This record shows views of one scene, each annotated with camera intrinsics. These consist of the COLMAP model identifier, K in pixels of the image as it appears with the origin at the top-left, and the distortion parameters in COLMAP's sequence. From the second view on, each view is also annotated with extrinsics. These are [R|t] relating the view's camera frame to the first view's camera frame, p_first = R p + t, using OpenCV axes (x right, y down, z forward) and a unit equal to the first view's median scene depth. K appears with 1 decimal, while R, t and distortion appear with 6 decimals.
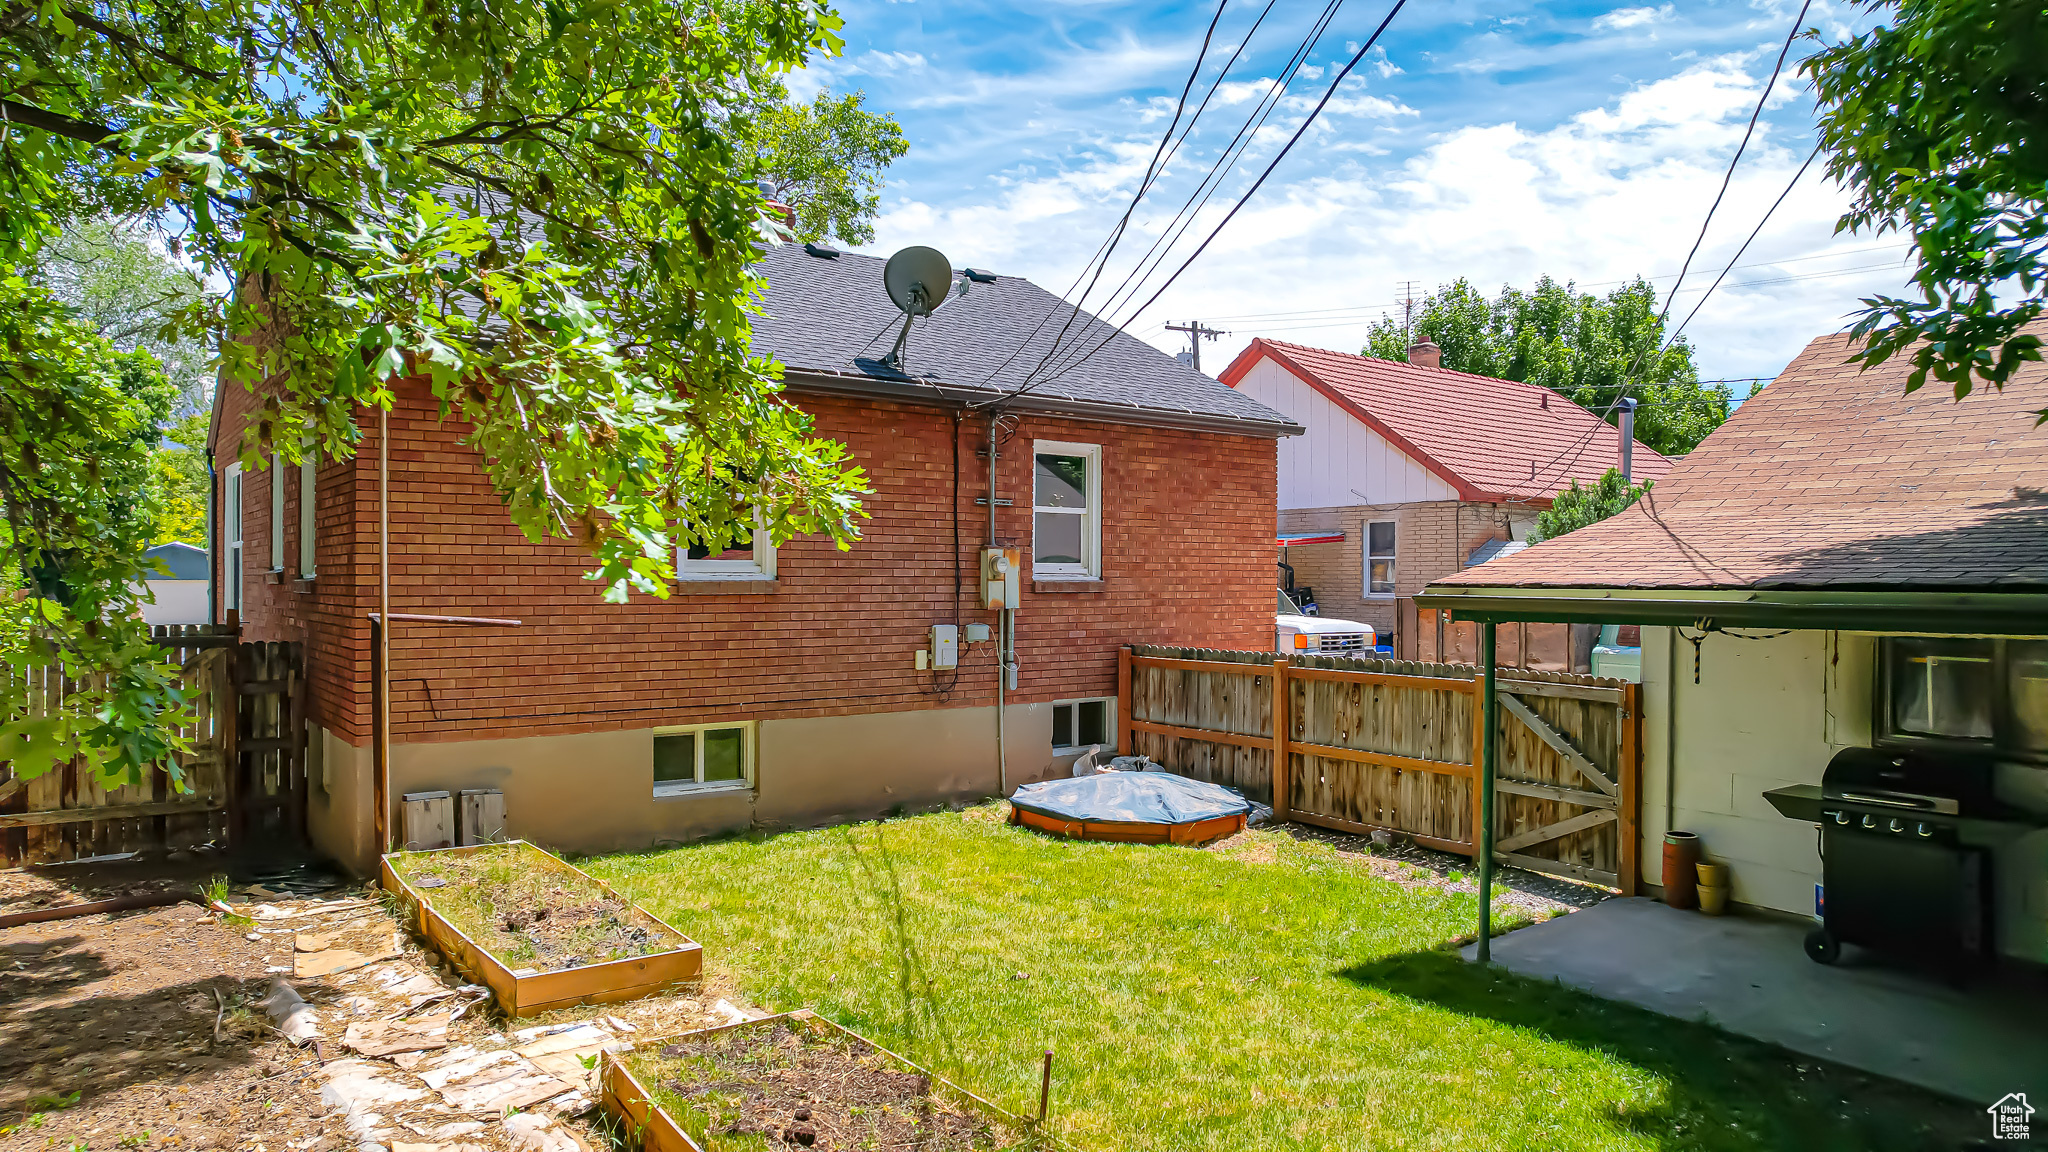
lens RADIAL K [[1308.3, 0, 1022.1], [0, 1308.3, 580.5], [0, 0, 1]] dist [-0.066092, 0.050311]
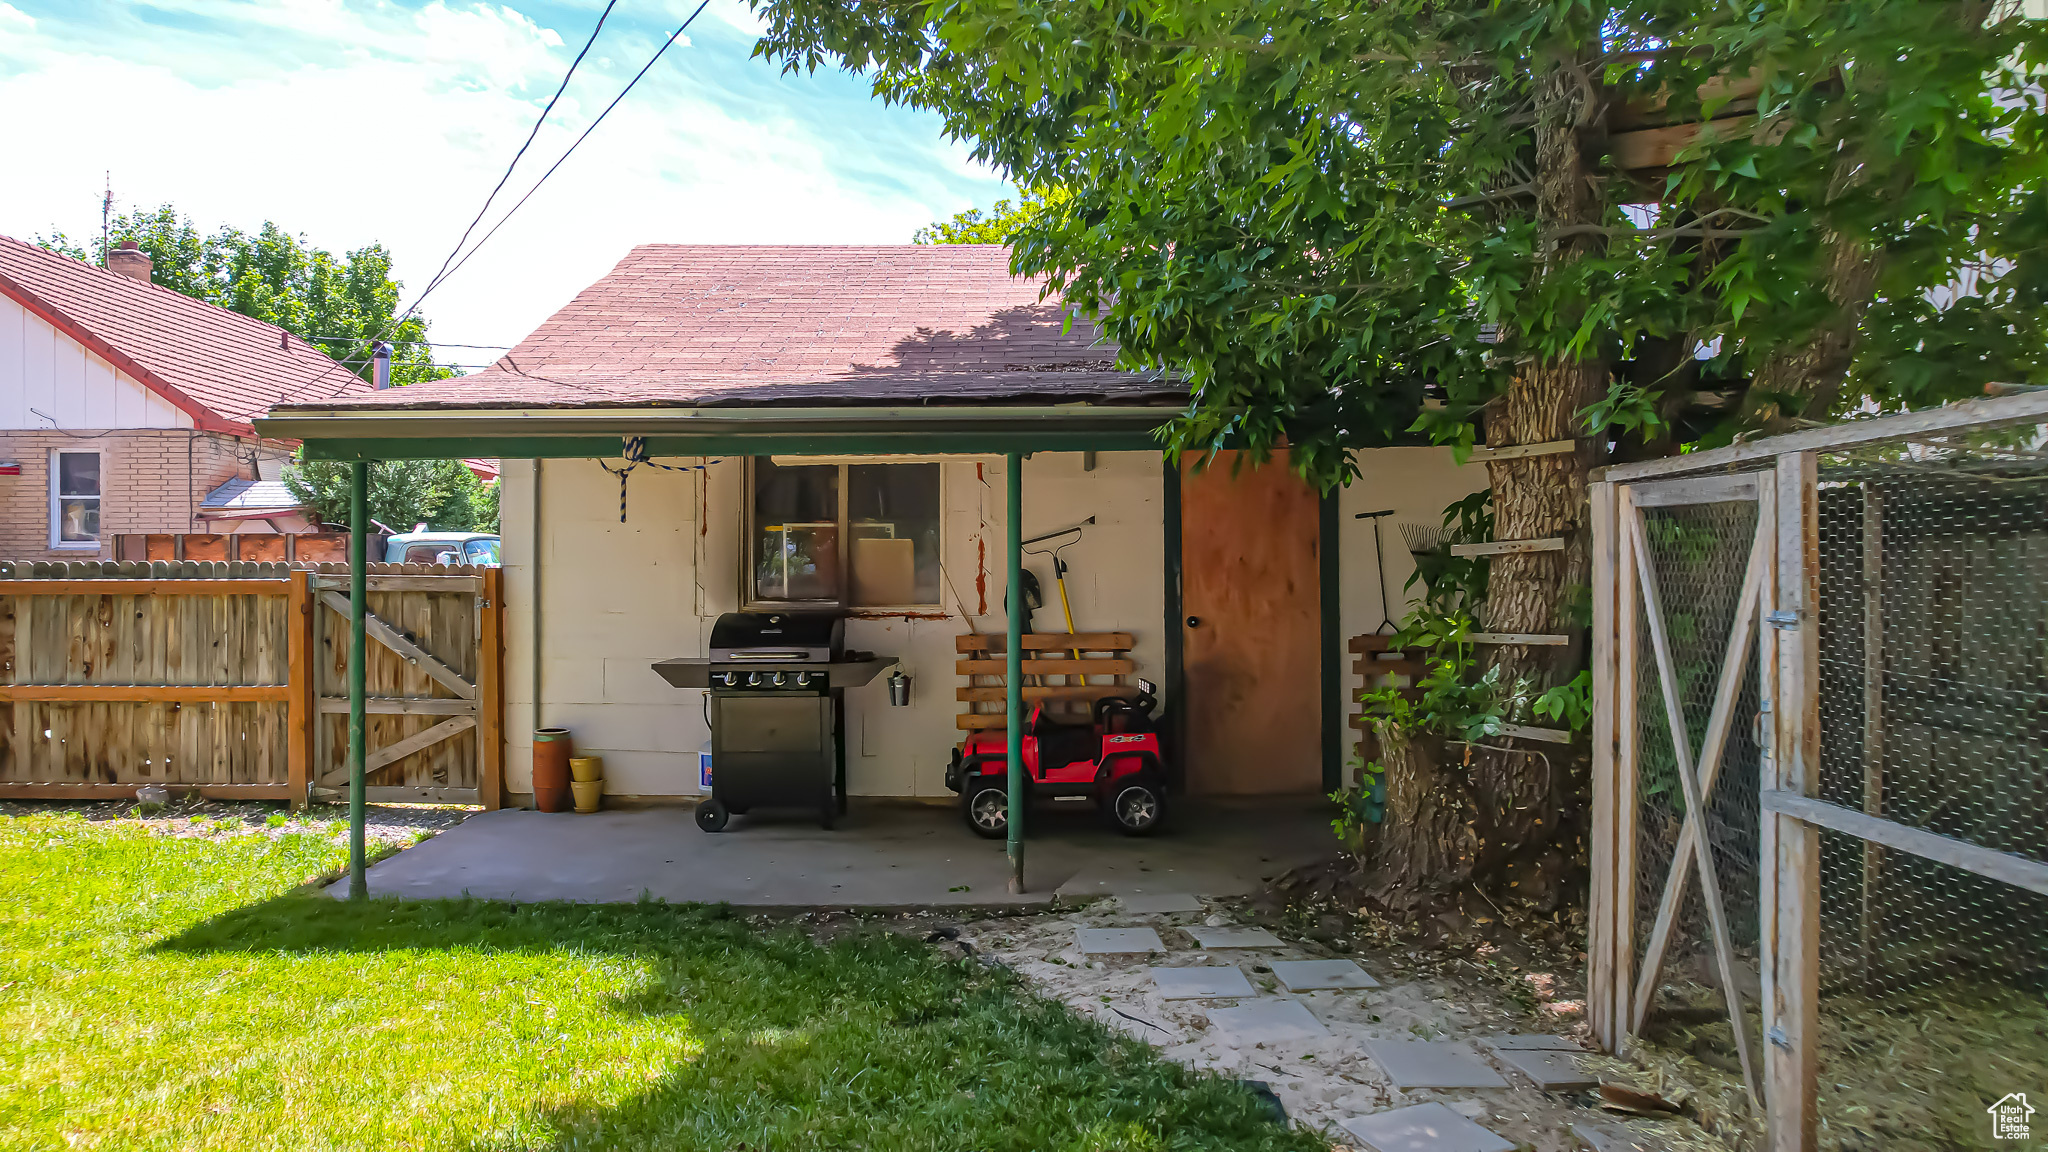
lens RADIAL K [[1308.3, 0, 1032.7], [0, 1308.3, 578.8], [0, 0, 1]] dist [-0.066092, 0.050311]
pose [[0.594230, -0.004868, 0.804280, -0.016818], [0.004619, 0.999986, 0.002641, 0.080735], [-0.804282, 0.002146, 0.594244, 0.169450]]
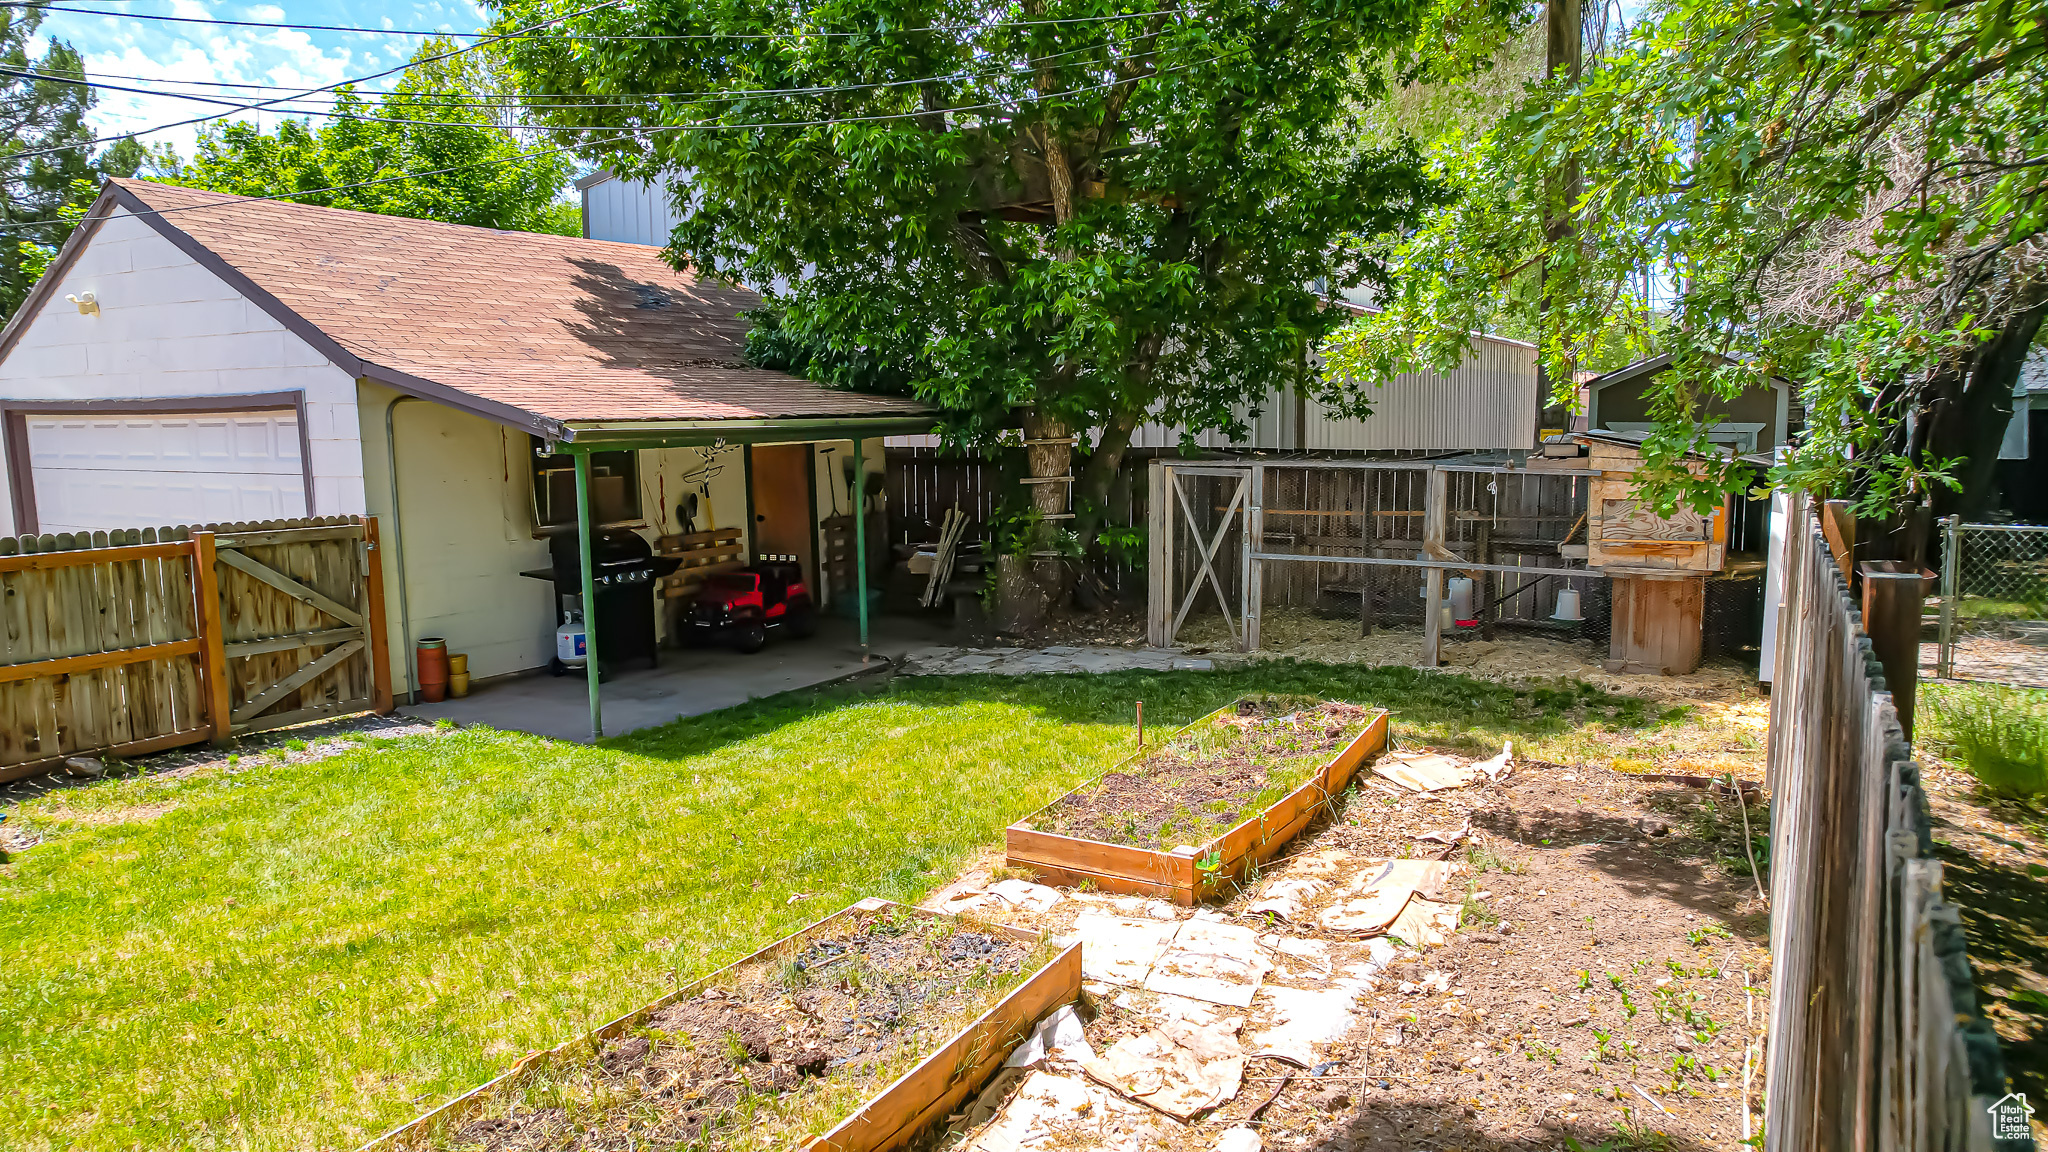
lens RADIAL K [[1308.3, 0, 1034.6], [0, 1308.3, 578.5], [0, 0, 1]] dist [-0.066092, 0.050311]
pose [[-0.378282, -0.113866, 0.918660, -0.679962], [0.013259, 0.991637, 0.128372, -0.000131], [-0.925595, 0.060742, -0.373609, 0.834791]]
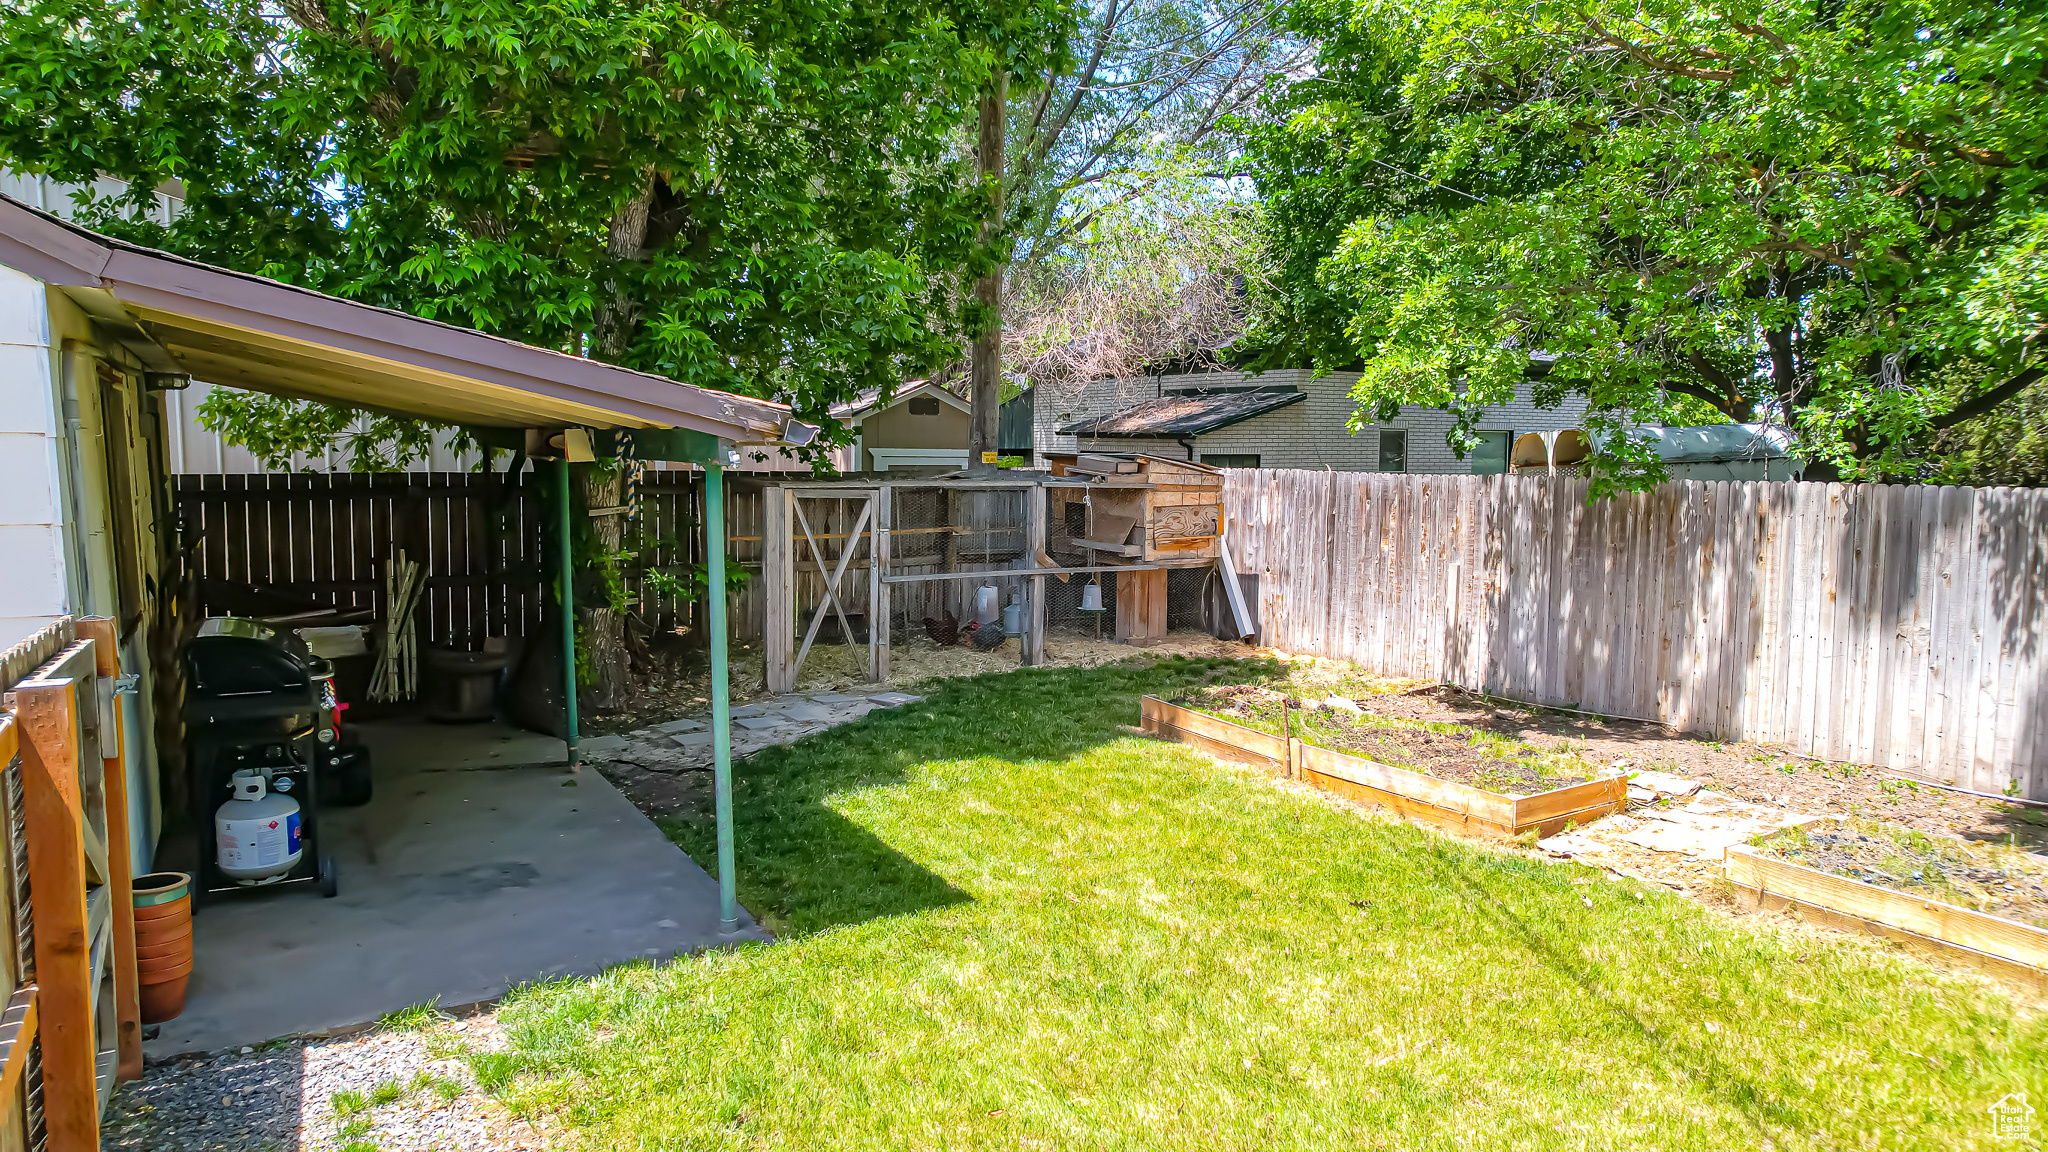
lens RADIAL K [[1308.3, 0, 1014.8], [0, 1308.3, 566.9], [0, 0, 1]] dist [-0.066092, 0.050311]
pose [[-0.991860, -0.021750, 0.125461, 0.095172], [-0.009483, 0.995185, 0.097556, 0.010980], [-0.126979, 0.095573, -0.987290, 1.330073]]
